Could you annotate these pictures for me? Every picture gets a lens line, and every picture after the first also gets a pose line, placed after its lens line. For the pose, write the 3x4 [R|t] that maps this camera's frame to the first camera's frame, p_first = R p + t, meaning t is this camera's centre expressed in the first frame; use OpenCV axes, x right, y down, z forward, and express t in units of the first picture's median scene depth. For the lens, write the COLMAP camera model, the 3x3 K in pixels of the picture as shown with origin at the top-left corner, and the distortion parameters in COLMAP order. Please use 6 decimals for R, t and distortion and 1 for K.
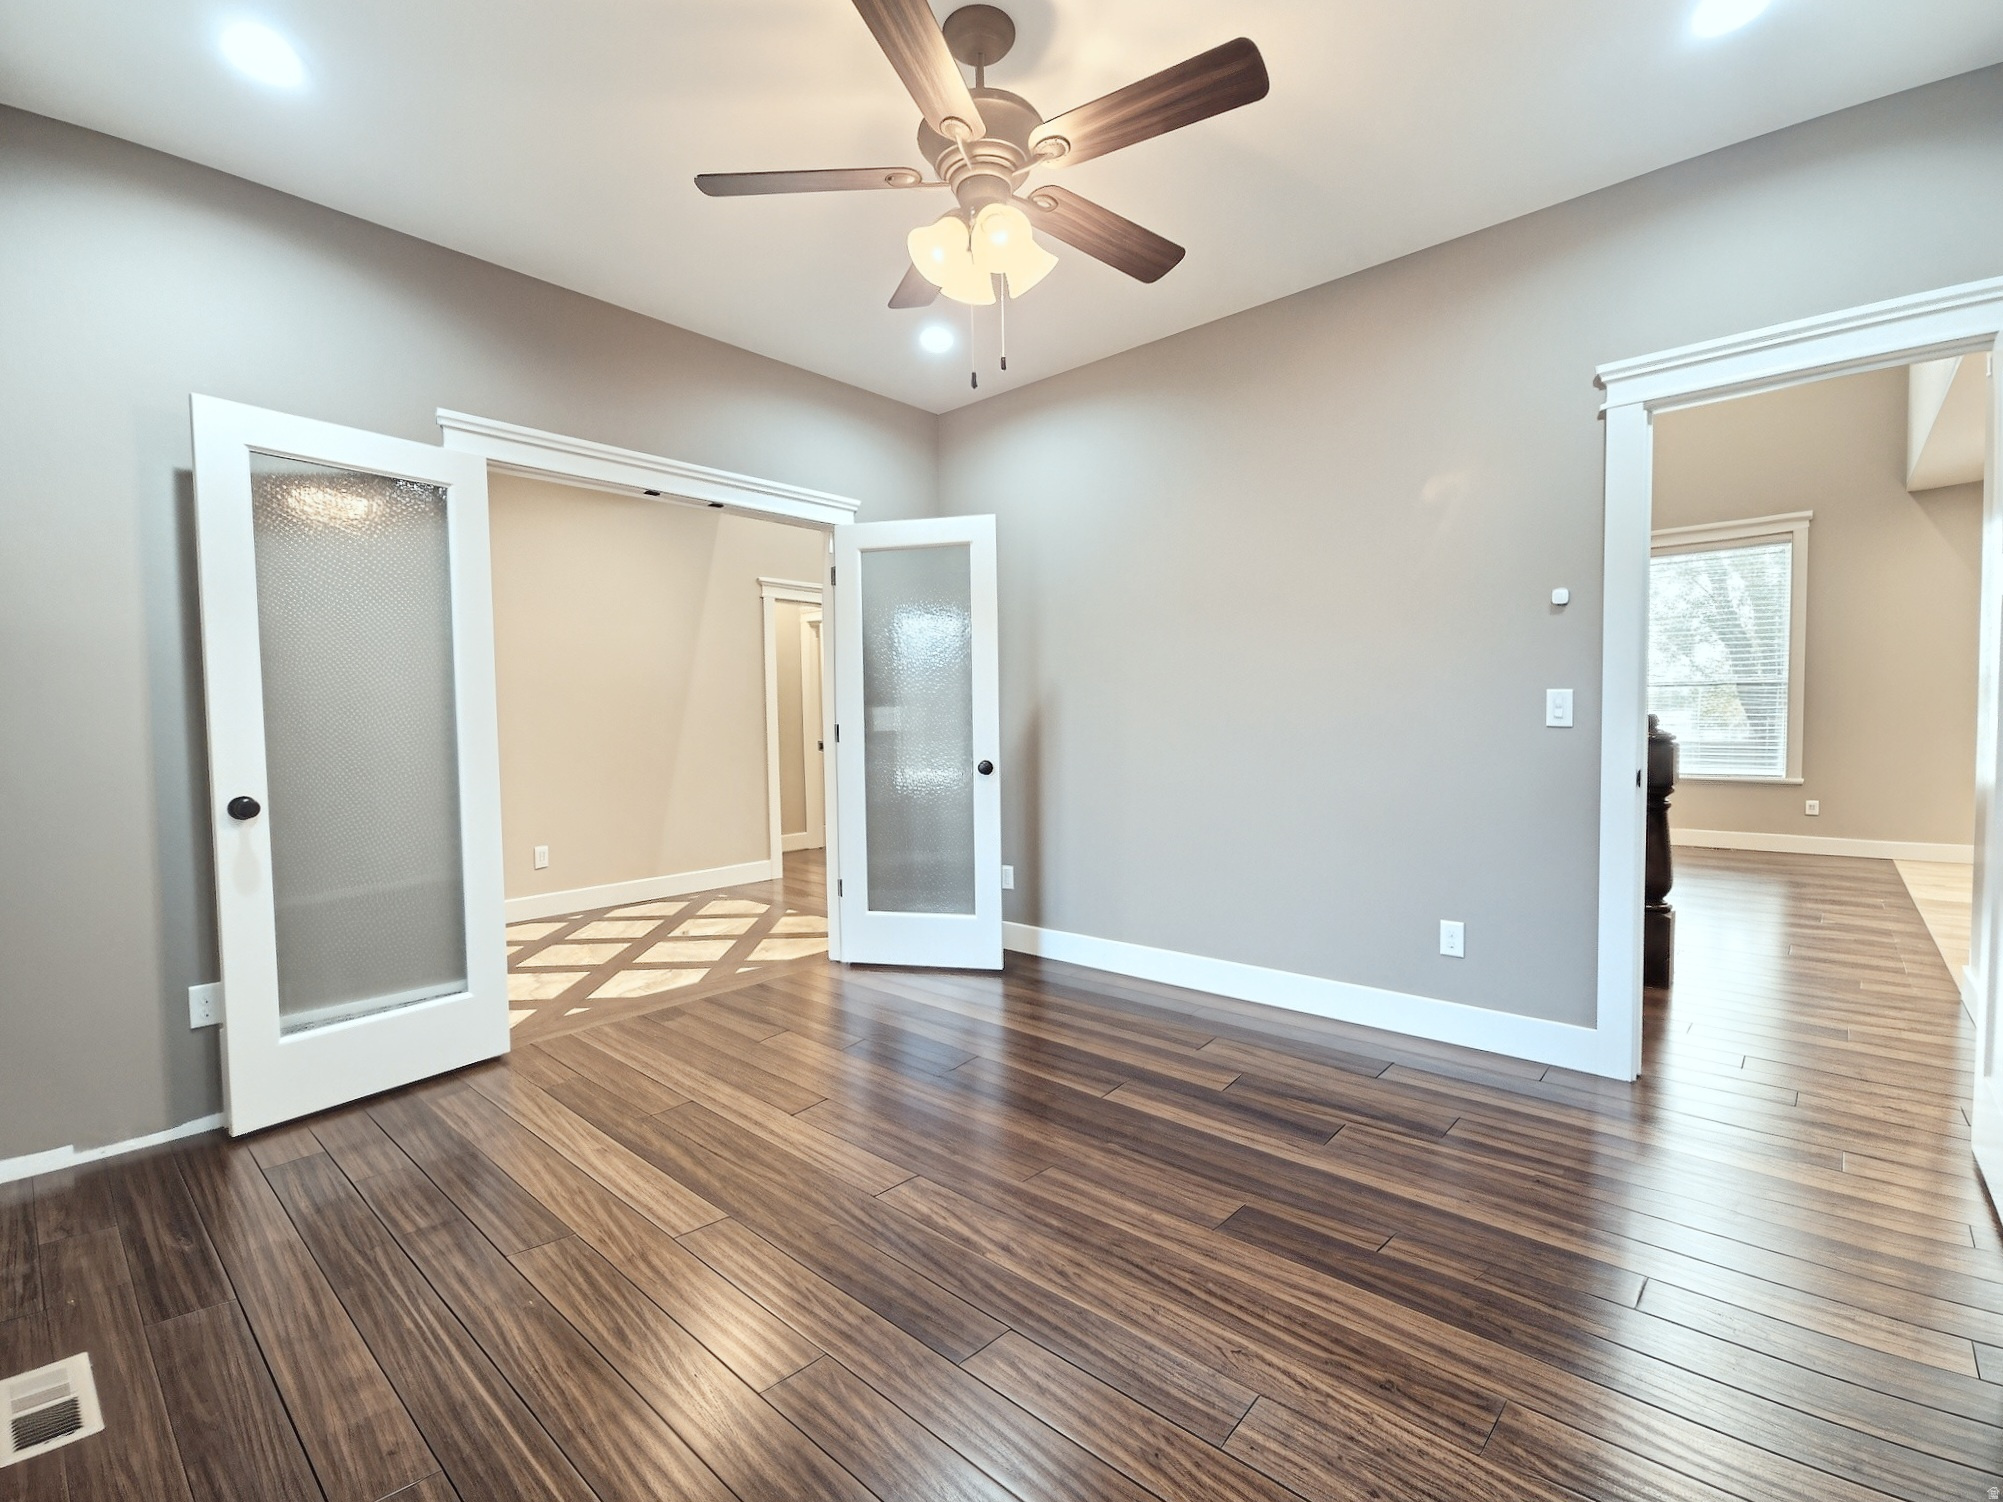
lens RADIAL K [[885.8, 0, 995.6], [0, 885.8, 755.8], [0, 0, 1]] dist [-0.002486, 0.002303]
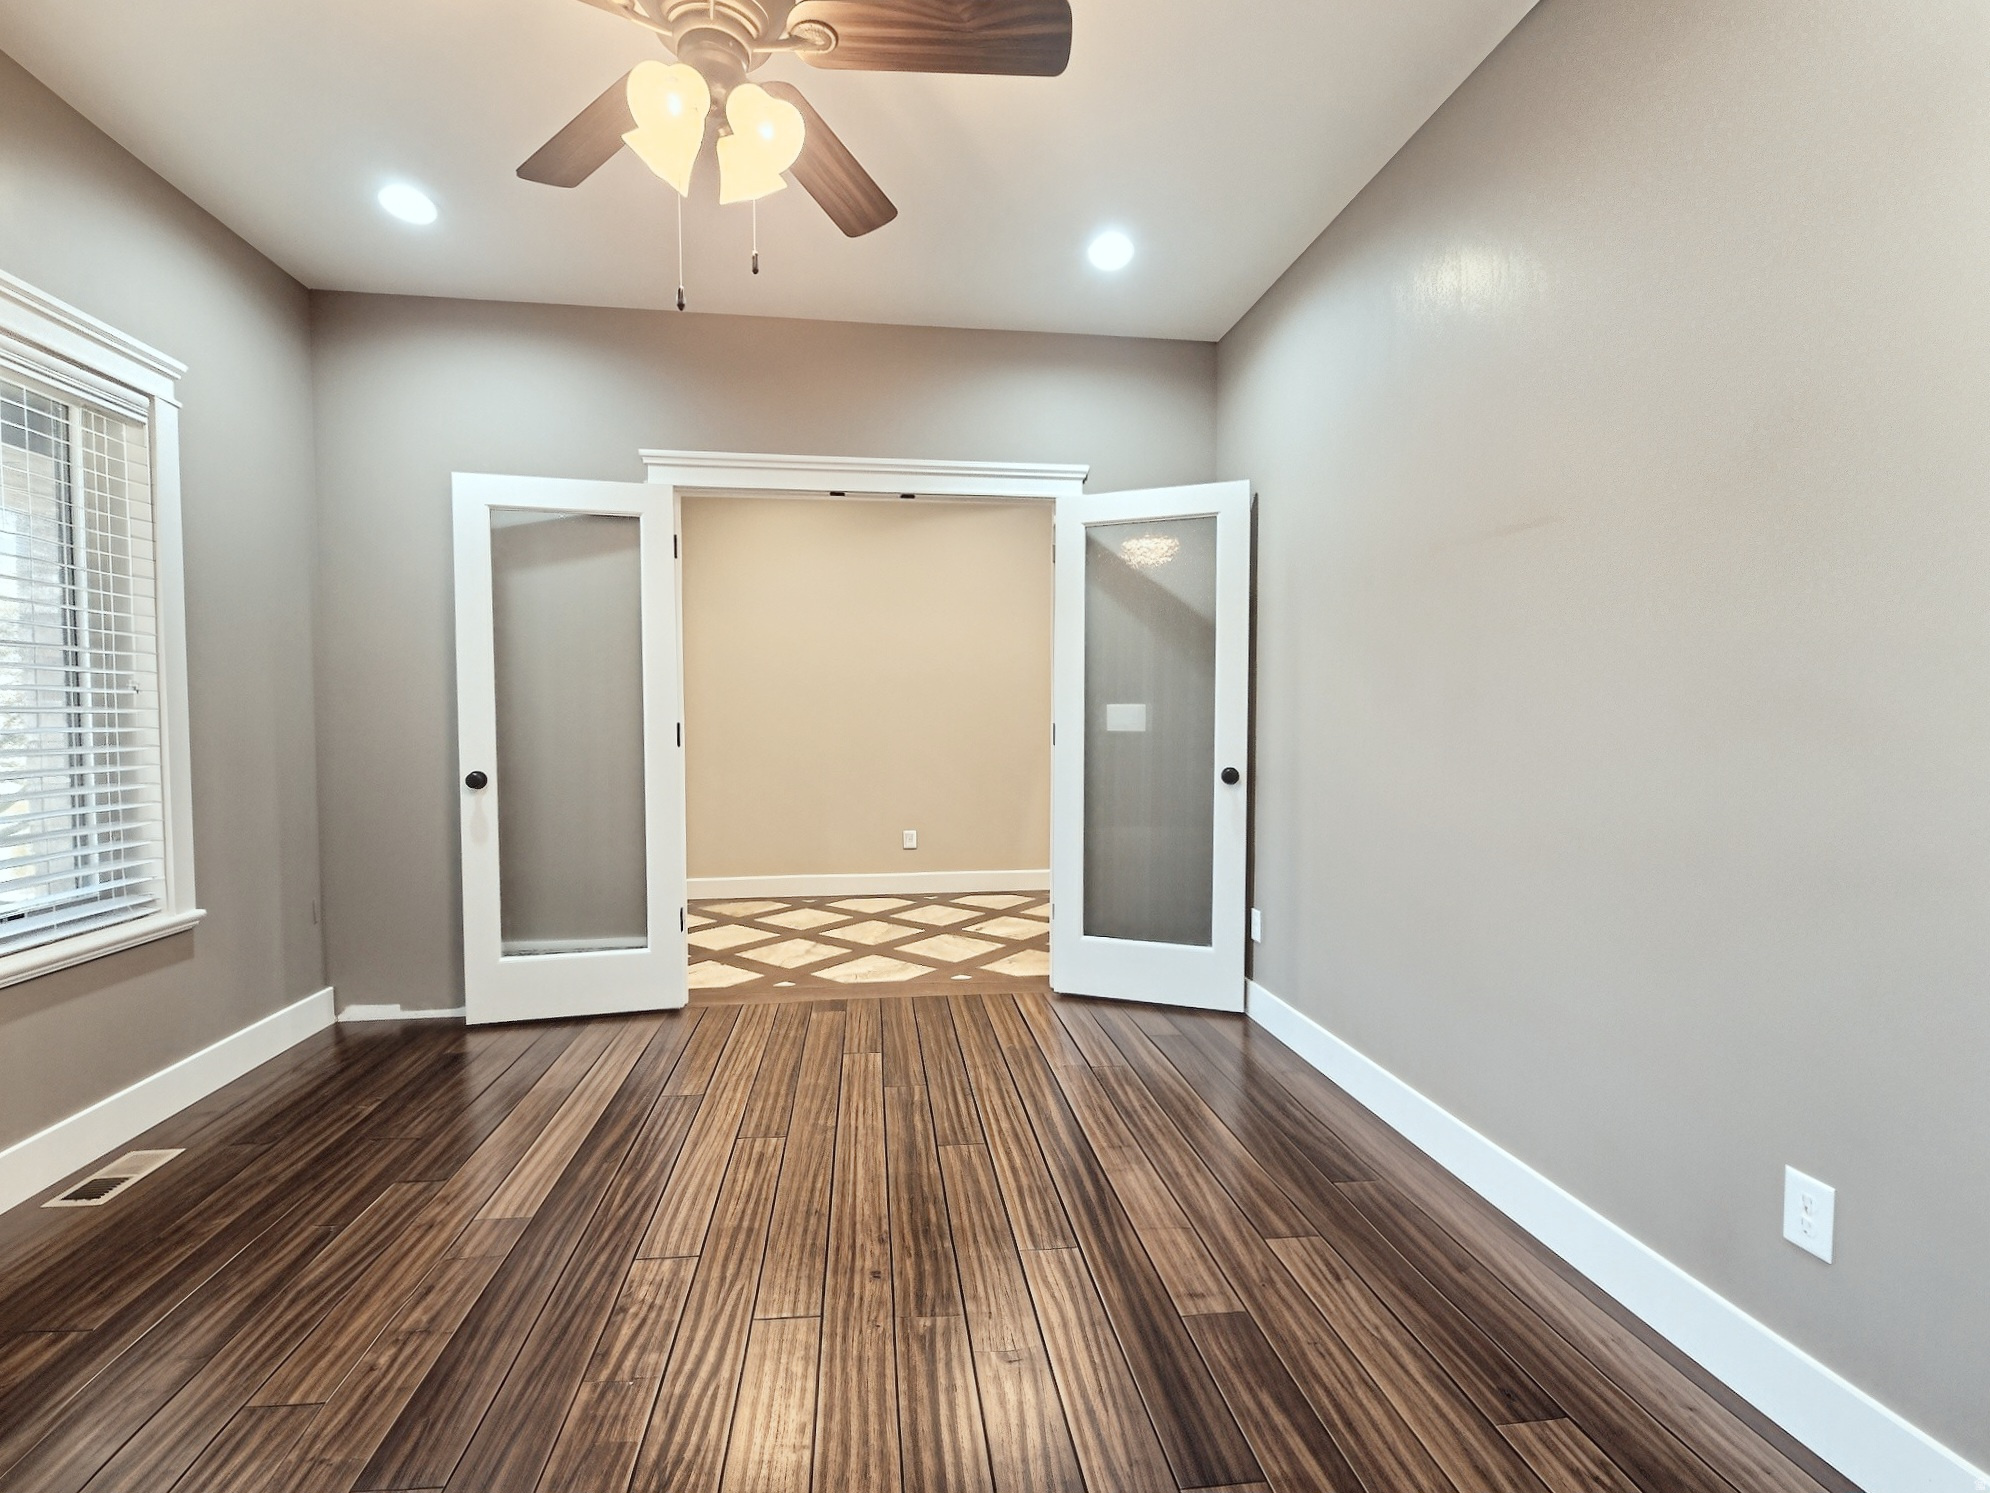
lens RADIAL K [[880.1, 0, 984.2], [0, 880.1, 761.4], [0, 0, 1]] dist [-0.002486, 0.002303]
pose [[0.772108, 0.041501, -0.634134, 0.471588], [-0.035194, 0.999126, 0.022536, -0.021527], [0.634516, 0.004917, 0.772894, 0.384367]]
